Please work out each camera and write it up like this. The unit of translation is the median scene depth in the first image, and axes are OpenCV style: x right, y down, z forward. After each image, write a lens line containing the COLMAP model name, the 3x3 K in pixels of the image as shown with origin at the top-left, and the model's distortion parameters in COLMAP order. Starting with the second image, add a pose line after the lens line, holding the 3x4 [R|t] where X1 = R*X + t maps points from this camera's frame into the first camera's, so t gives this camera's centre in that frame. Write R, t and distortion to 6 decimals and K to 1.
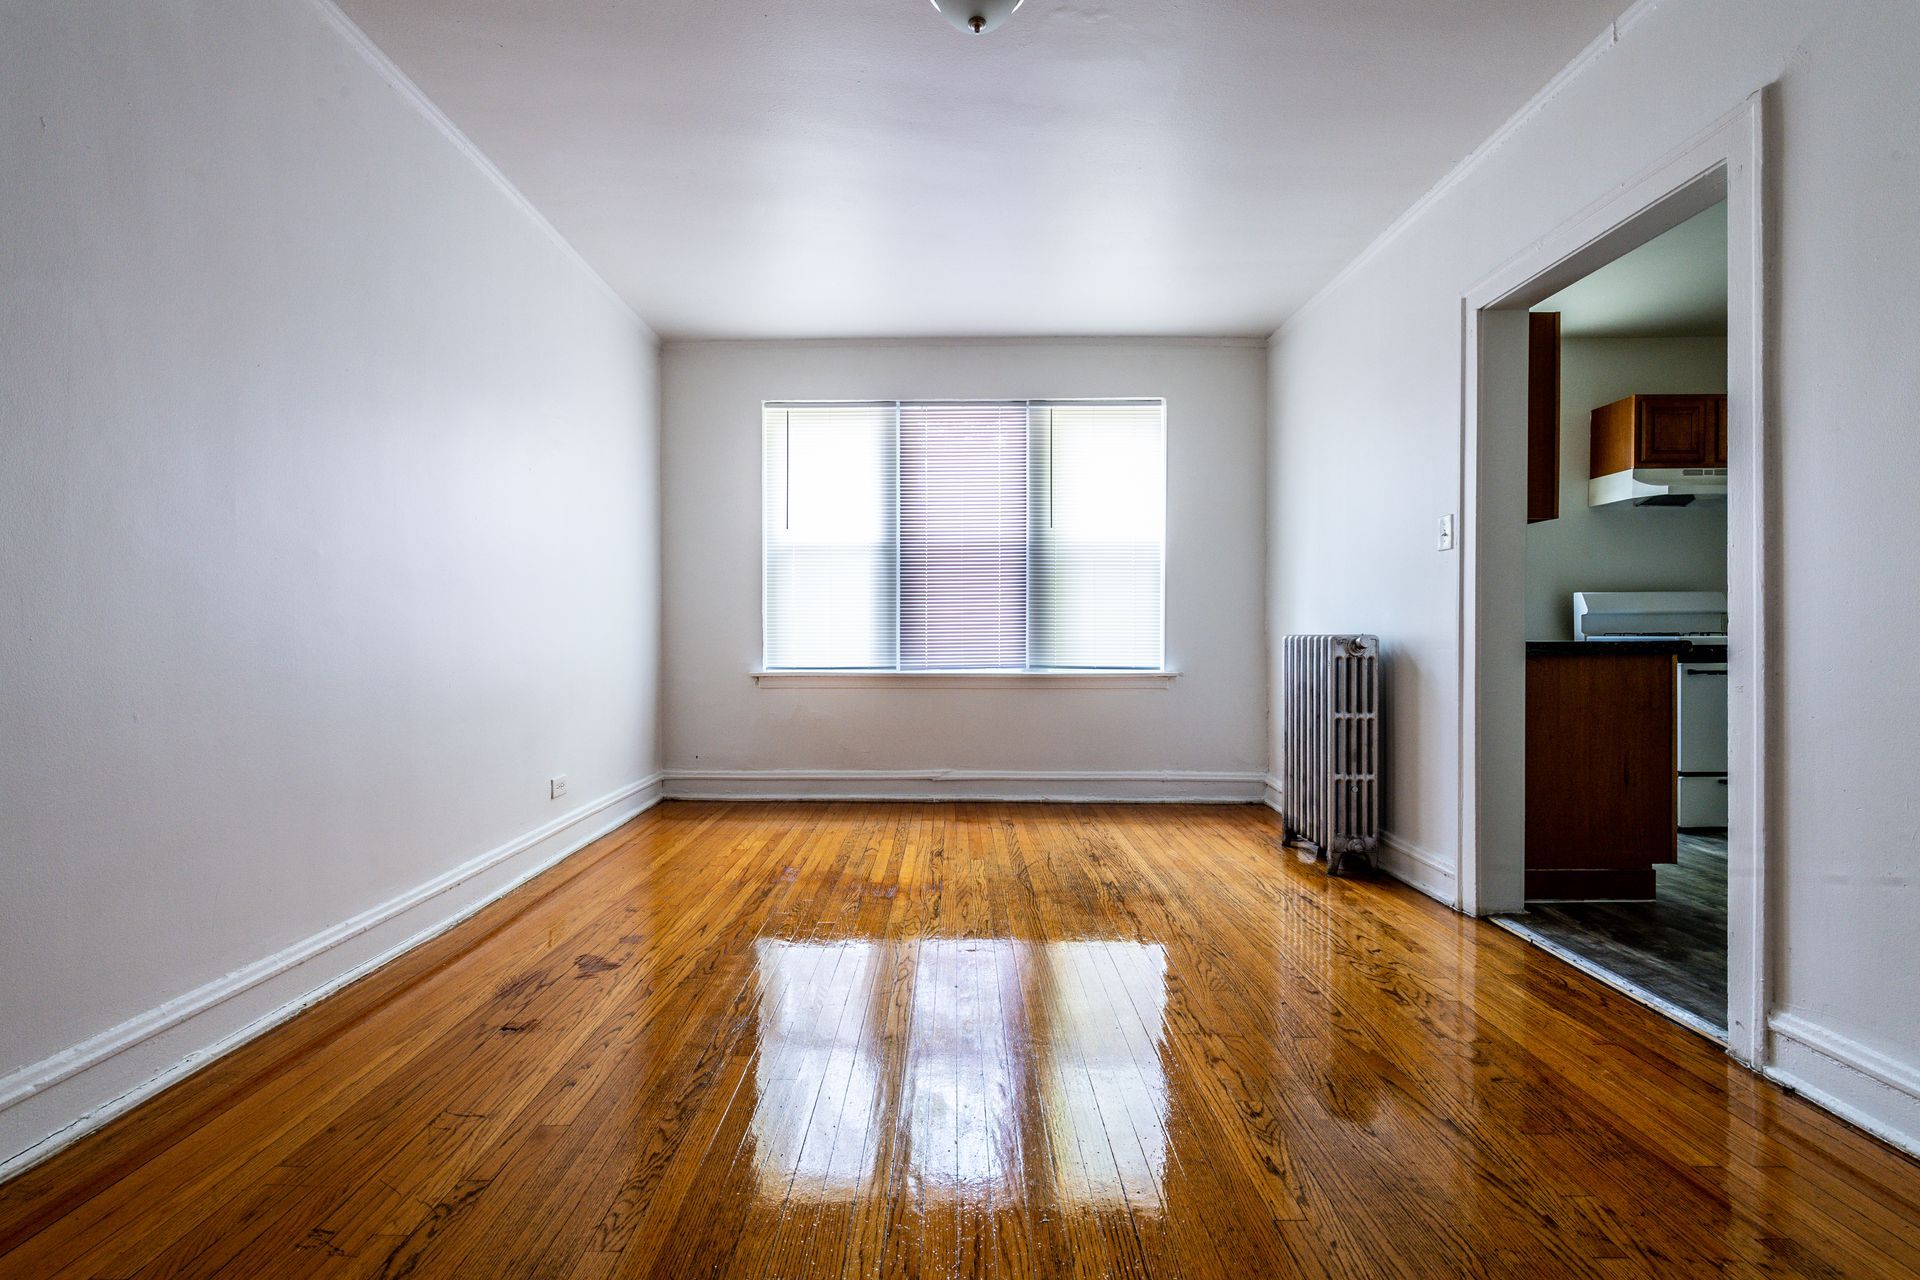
lens RADIAL K [[812.9, 0, 957.3], [0, 812.9, 640.7], [0, 0, 1]] dist [0.022098, -0.009666]
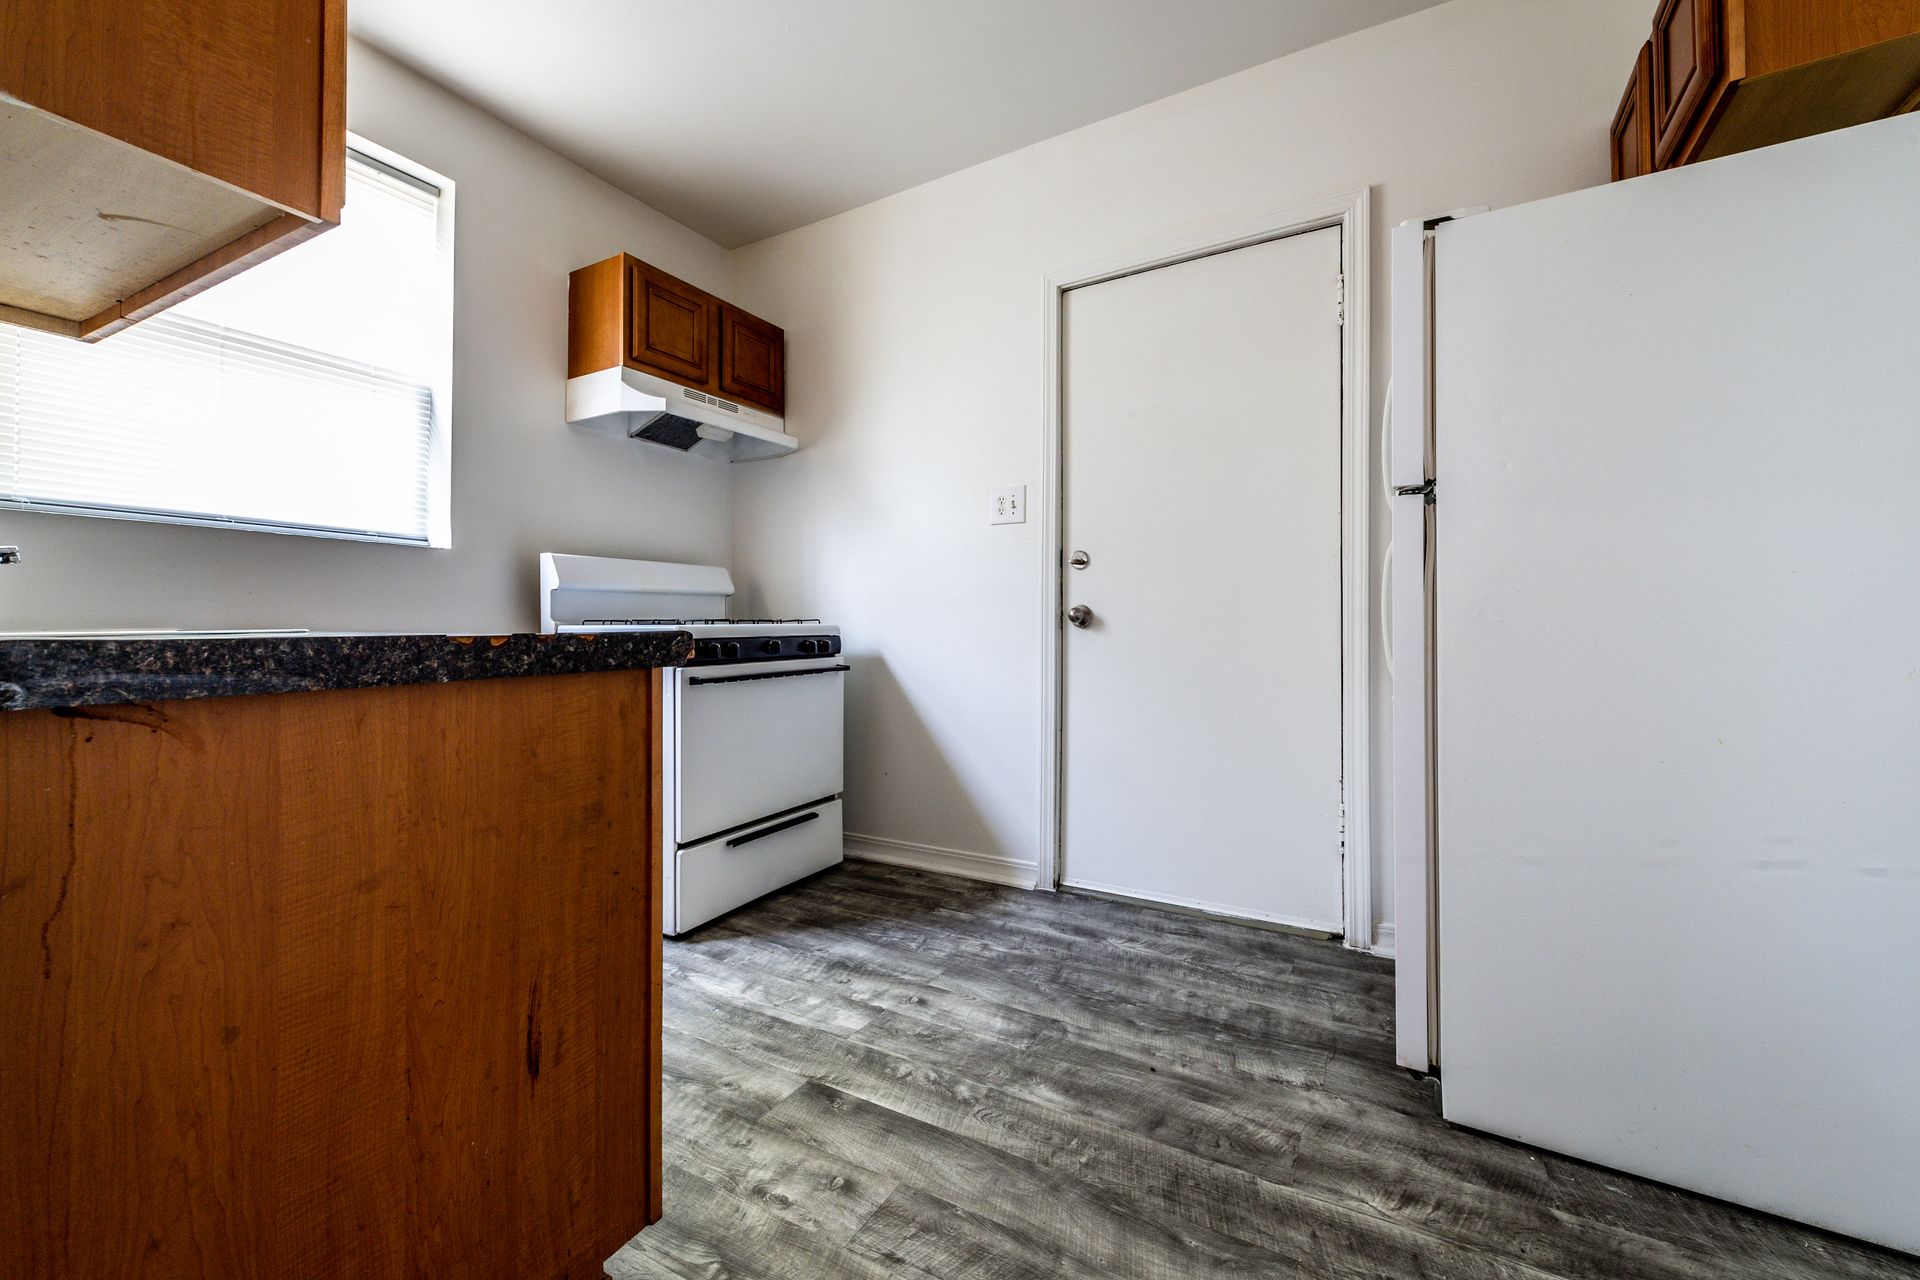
lens RADIAL K [[762.2, 0, 968.0], [0, 762.2, 620.1], [0, 0, 1]] dist [0.001373, -0.000079]
pose [[0.478565, 0.006606, 0.878027, 0.429272], [0.008368, 0.999892, -0.012084, -0.000017], [-0.878012, 0.013130, 0.478458, 0.478863]]
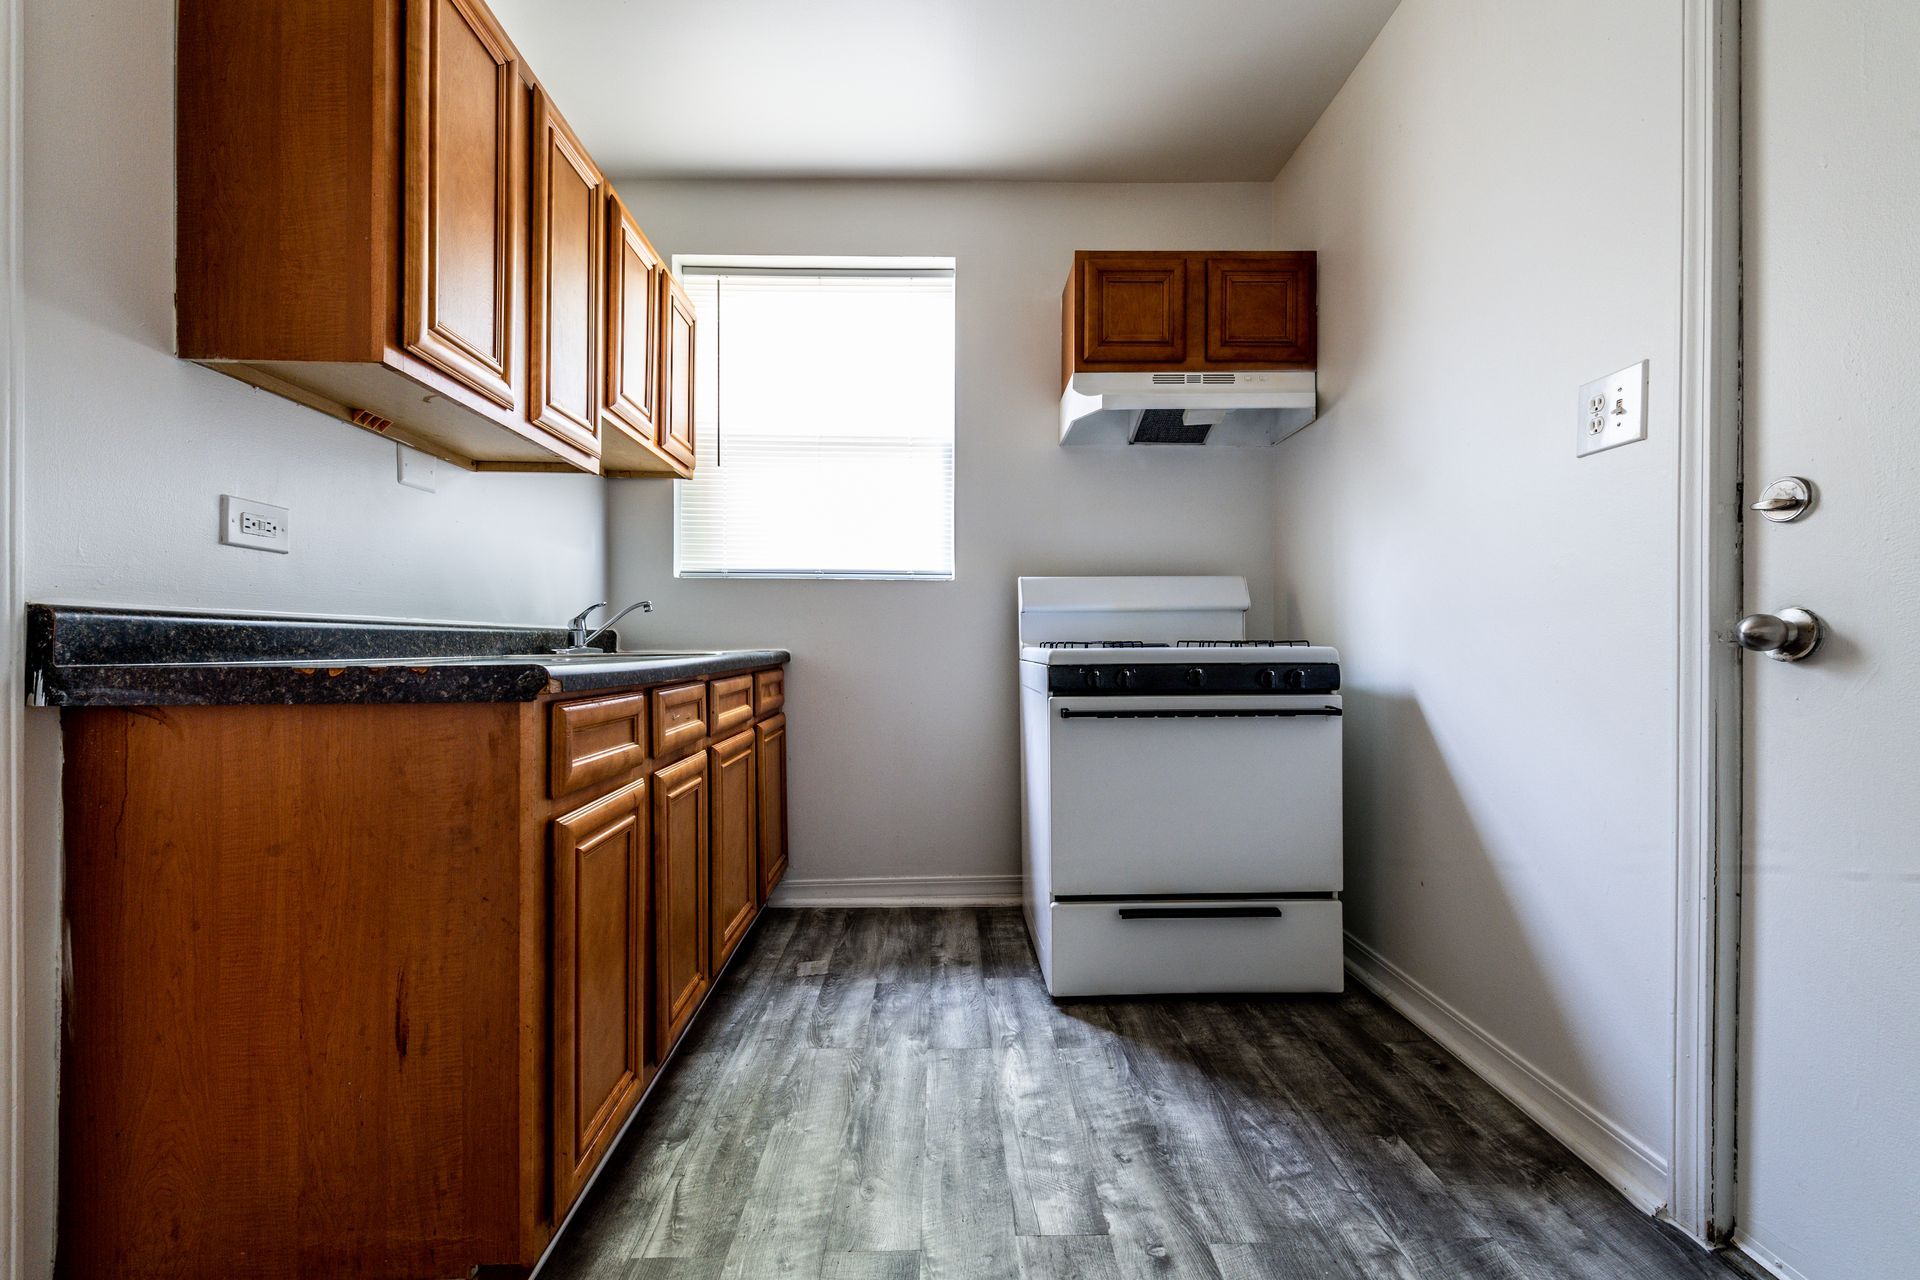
lens RADIAL K [[753.5, 0, 947.4], [0, 753.5, 644.0], [0, 0, 1]] dist [0.004295, -0.000385]
pose [[0.999860, 0.000011, 0.016754, 0.722906], [0.000076, 0.999987, -0.005156, -0.005389], [-0.016754, 0.005157, 0.999846, 0.445594]]
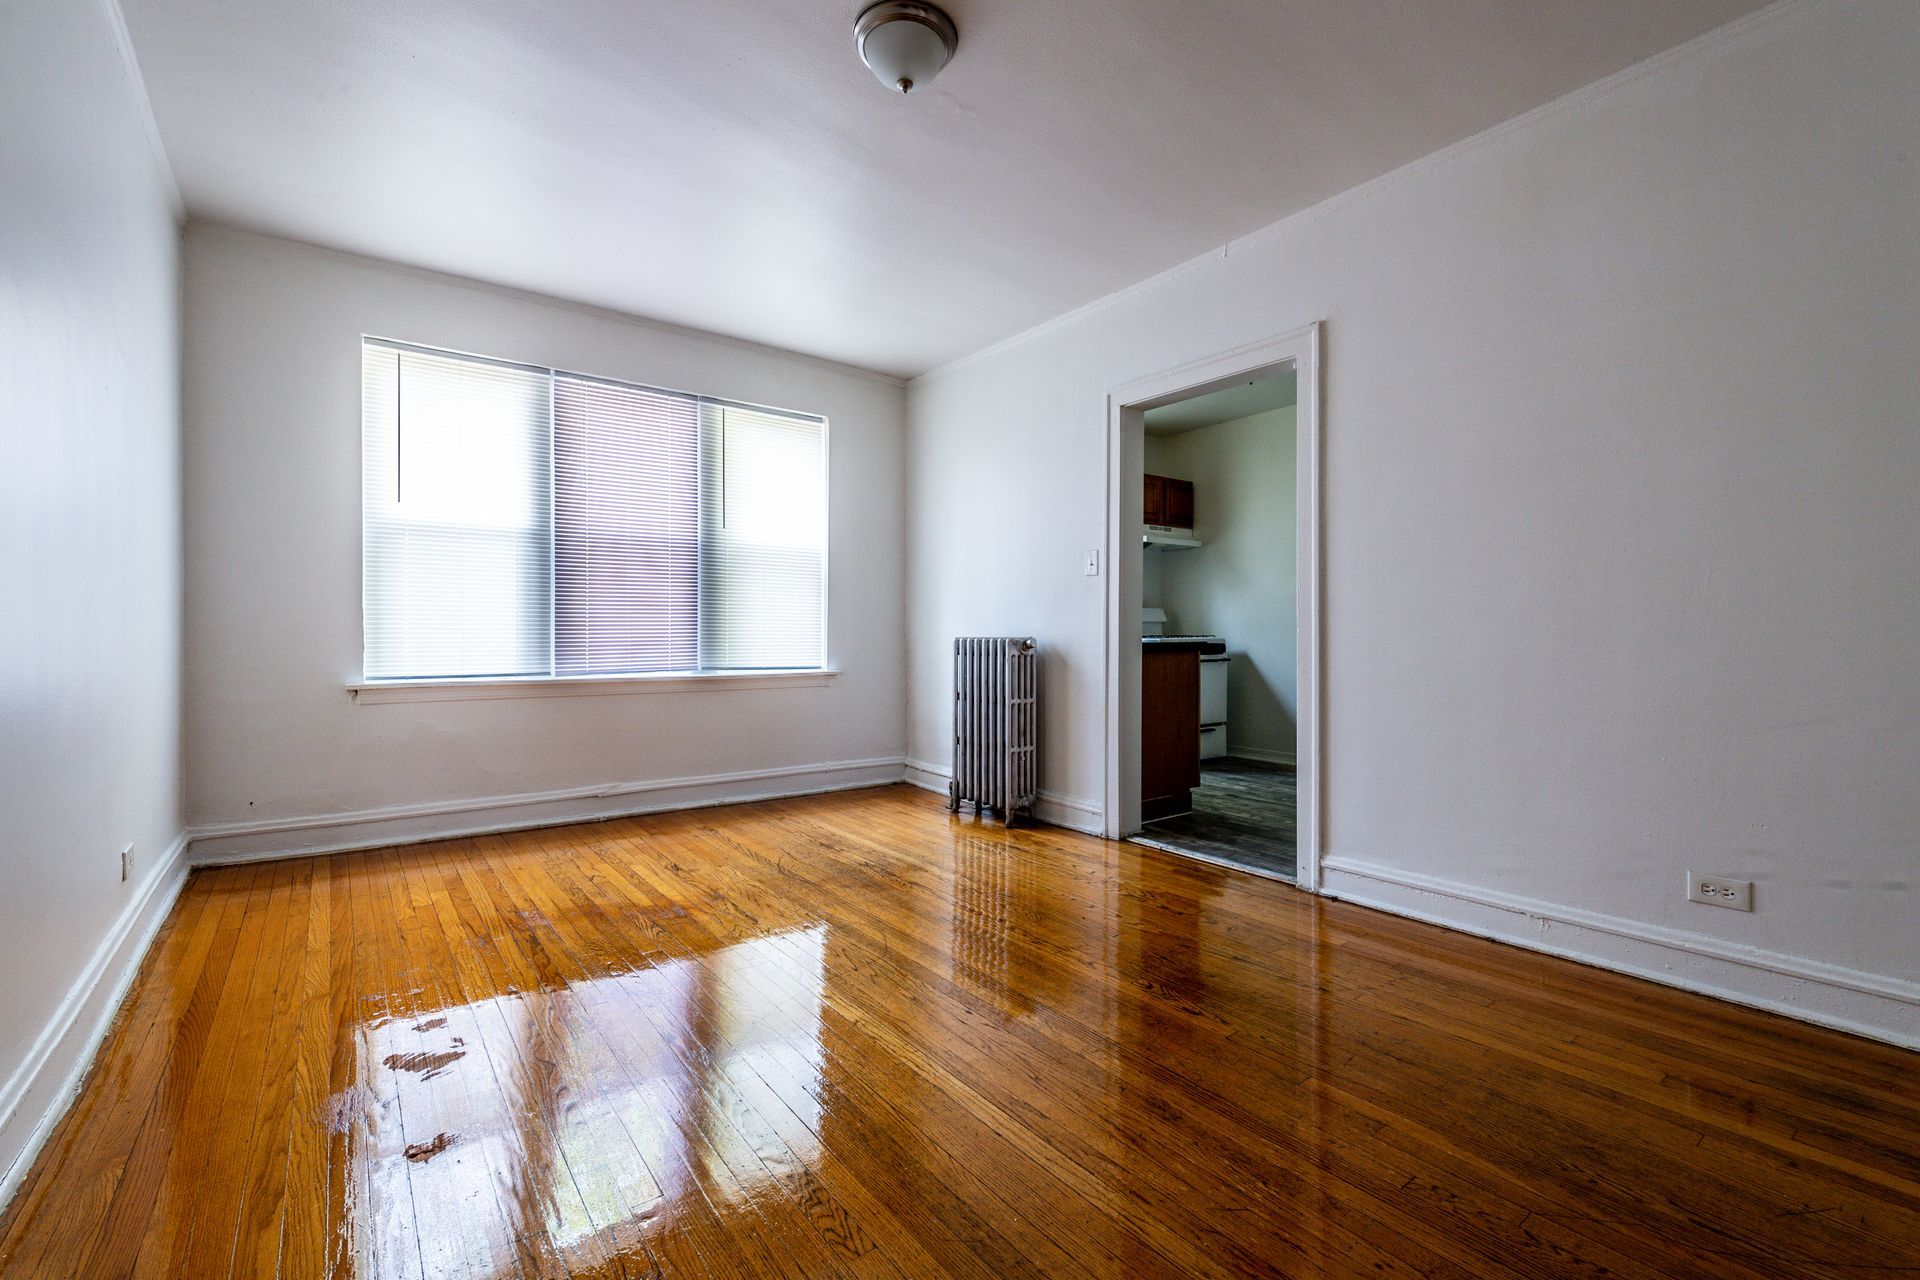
lens RADIAL K [[812.9, 0, 957.3], [0, 812.9, 640.7], [0, 0, 1]] dist [0.022098, -0.009666]
pose [[0.797836, -0.002034, 0.602871, -0.278959], [0.001372, 0.999998, 0.001558, -0.003123], [-0.602873, -0.000416, 0.797837, 0.037845]]
